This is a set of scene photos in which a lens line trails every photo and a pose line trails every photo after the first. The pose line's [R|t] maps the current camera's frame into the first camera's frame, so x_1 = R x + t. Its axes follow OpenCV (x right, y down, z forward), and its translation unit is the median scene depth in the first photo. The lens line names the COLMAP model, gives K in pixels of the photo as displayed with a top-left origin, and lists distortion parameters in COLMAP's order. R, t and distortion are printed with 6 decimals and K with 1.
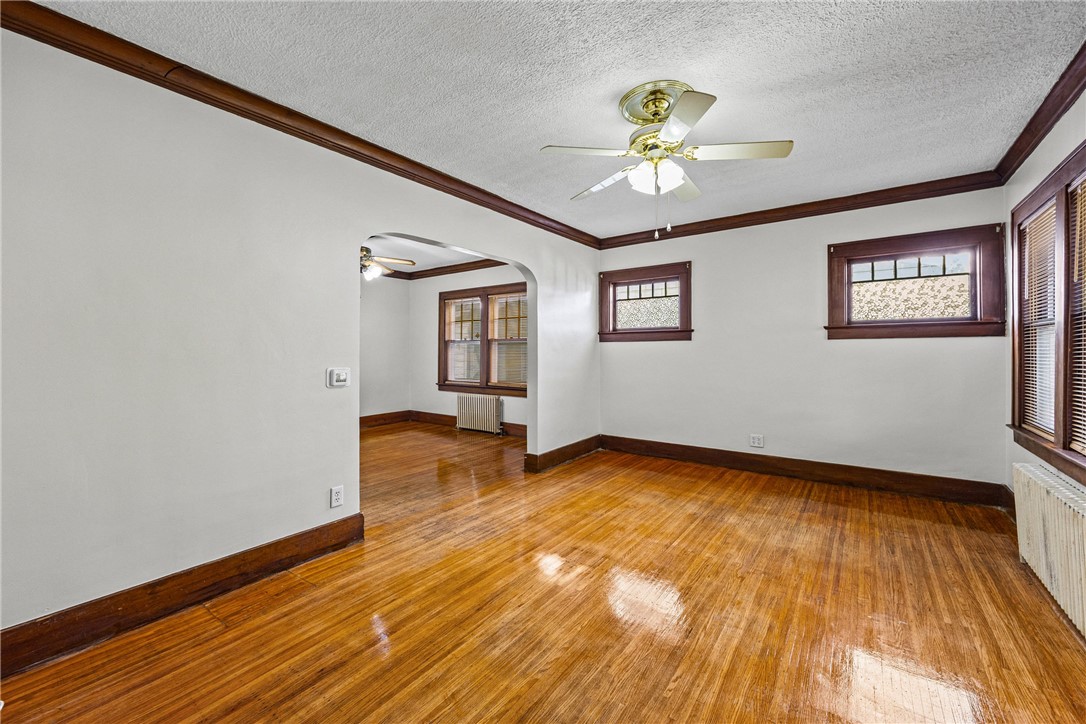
lens RADIAL K [[434.9, 0, 545.4], [0, 434.9, 349.6], [0, 0, 1]] dist [-0.000227, 0.000069]
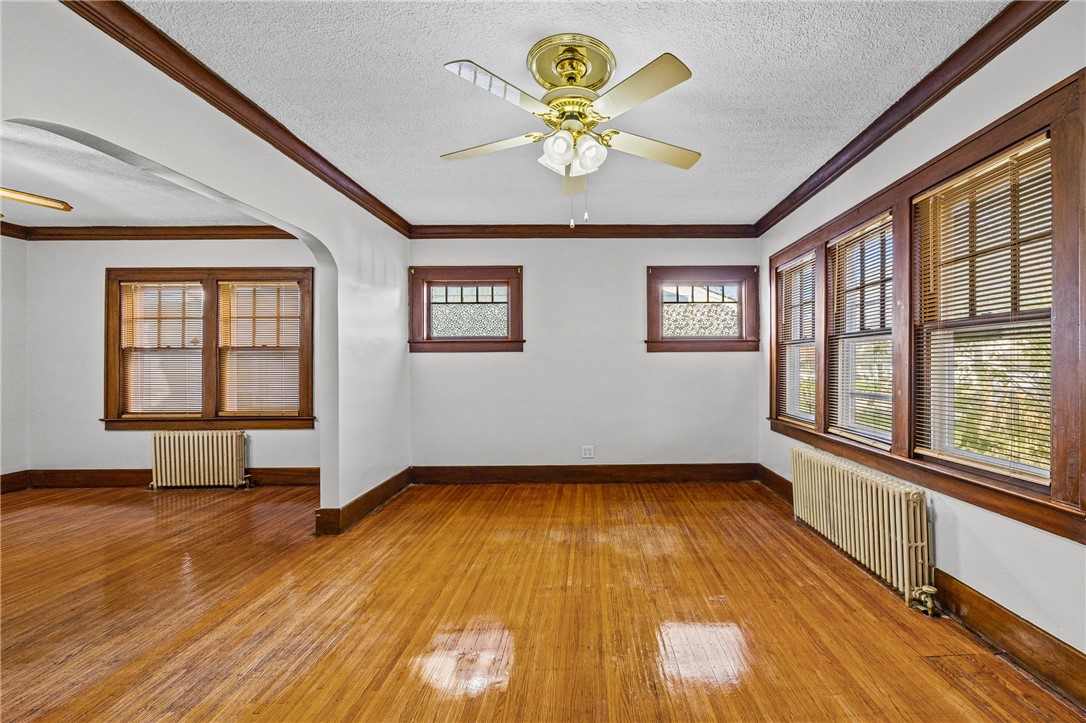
lens RADIAL K [[448.7, 0, 598.0], [0, 448.7, 363.9], [0, 0, 1]] dist [-0.001718, 0.000377]
pose [[0.797858, -0.003474, 0.602835, -0.113260], [0.002028, 0.999993, 0.003079, 0.001817], [-0.602842, -0.001234, 0.797860, 0.140902]]
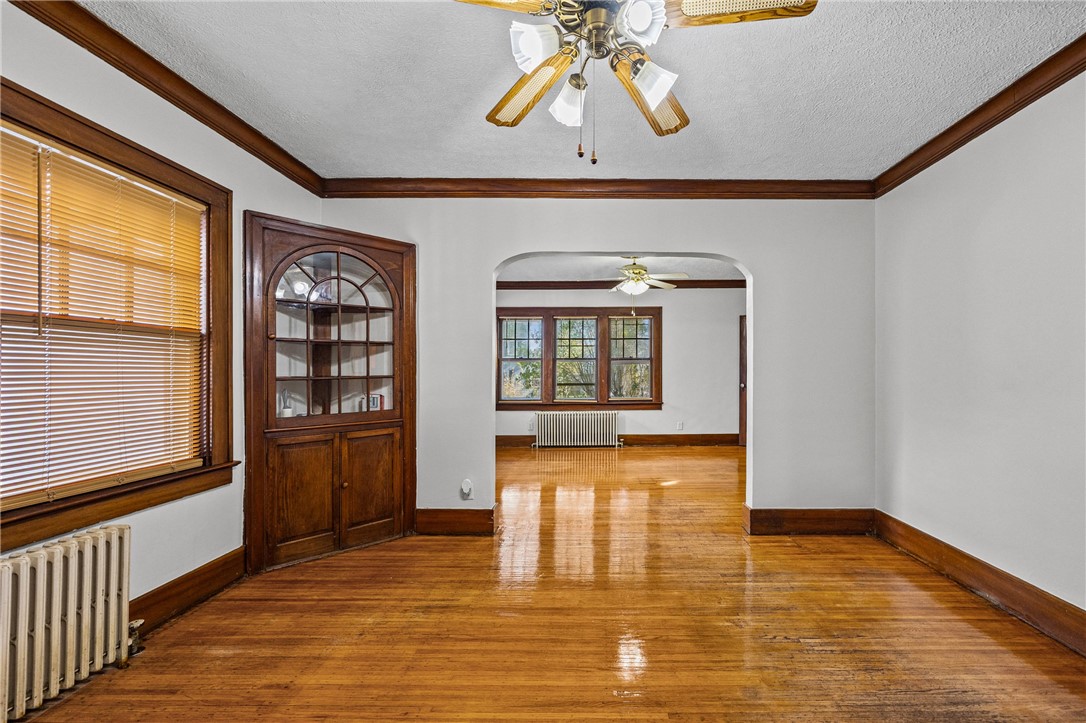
lens RADIAL K [[442.5, 0, 596.8], [0, 442.5, 367.3], [0, 0, 1]] dist [-0.001129, -0.000101]
pose [[-0.594705, 0.008919, 0.803895, -0.691754], [-0.003258, 0.999904, -0.013504, 0.011495], [-0.803938, -0.010650, -0.594618, 1.220631]]
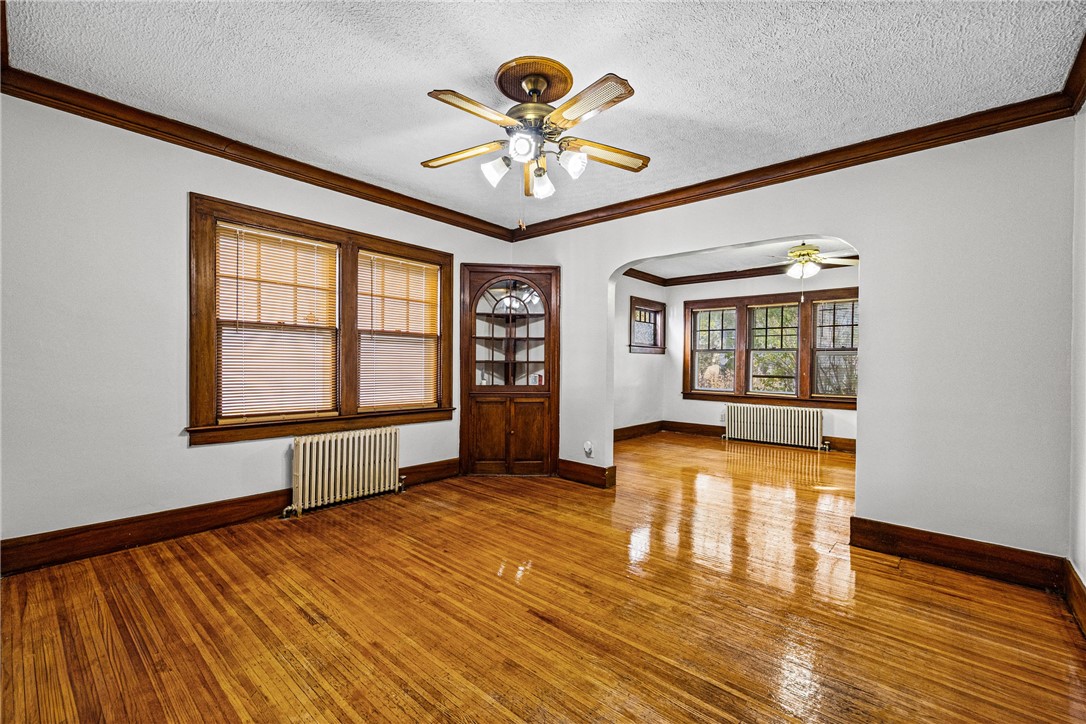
lens RADIAL K [[460.7, 0, 541.3], [0, 460.7, 364.0], [0, 0, 1]] dist [0.010804, 0.000016]
pose [[0.086688, -0.001324, 0.996235, -0.953335], [-0.021434, 0.999765, 0.003194, 0.019059], [-0.996005, -0.021630, 0.086640, 0.992103]]
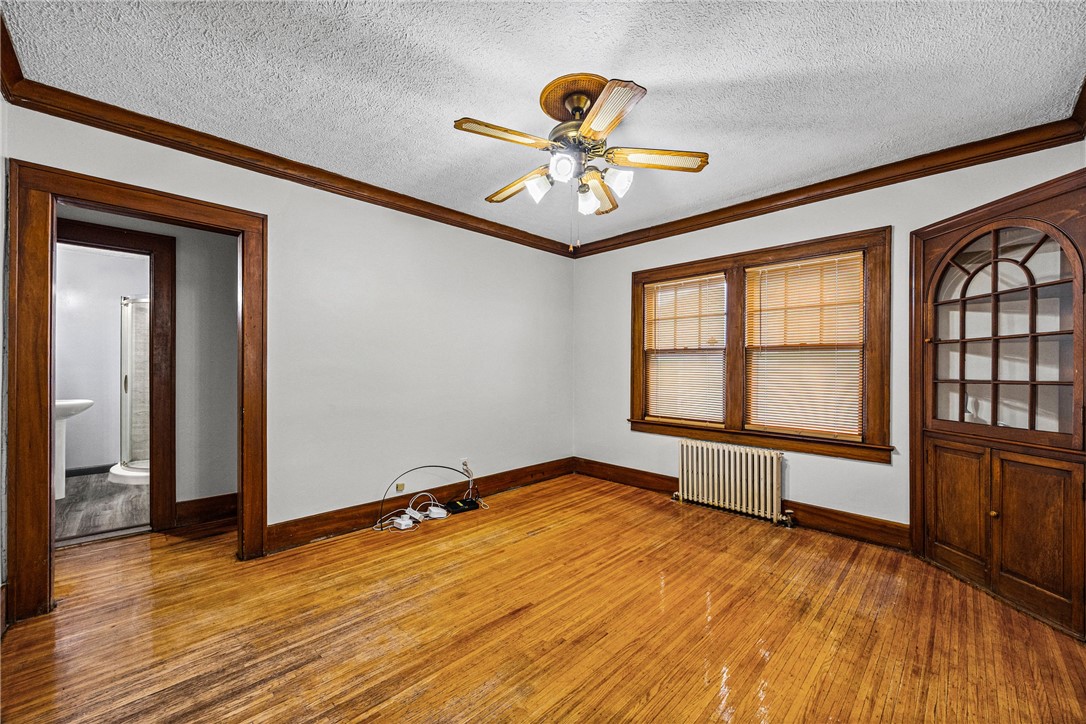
lens RADIAL K [[422.1, 0, 544.7], [0, 422.1, 368.6], [0, 0, 1]] dist [0.000284, 0.000043]
pose [[0.988643, 0.007316, -0.150104, -0.420215], [-0.006295, 0.999954, 0.007278, 0.003083], [0.150151, -0.006250, 0.988643, 0.586638]]
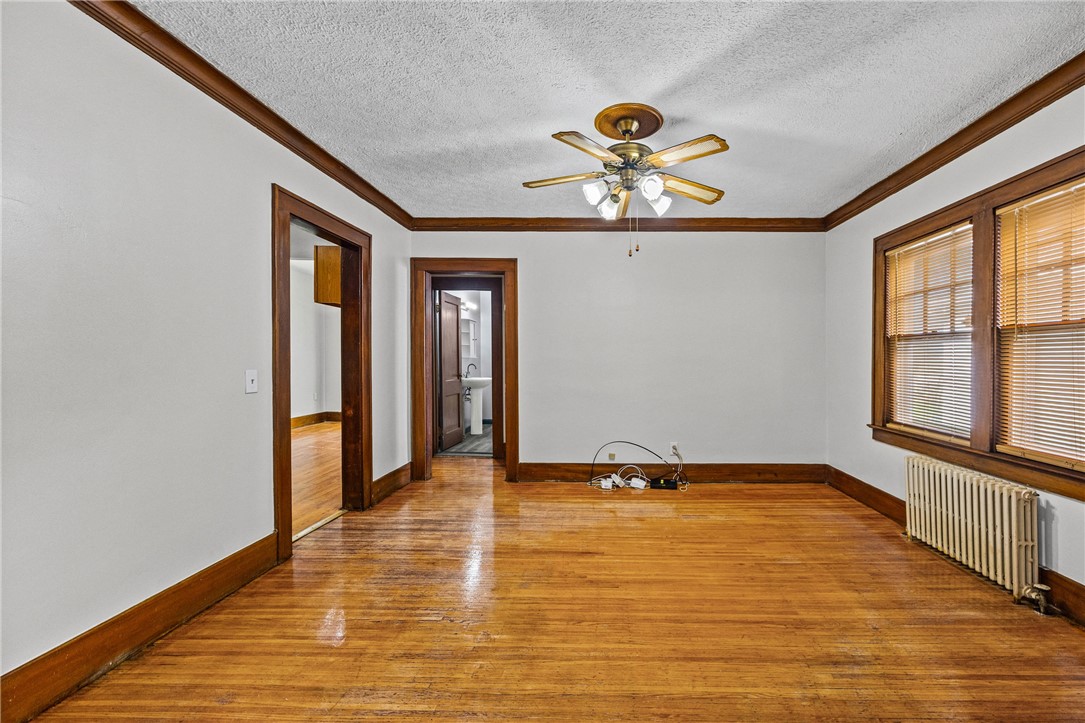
lens RADIAL K [[448.2, 0, 597.4], [0, 448.2, 363.9], [0, 0, 1]] dist [-0.001718, 0.000377]
pose [[0.586903, 0.015229, -0.809514, -0.032622], [-0.006415, 0.999879, 0.014159, 0.005939], [0.809632, -0.003117, 0.586929, 0.686907]]
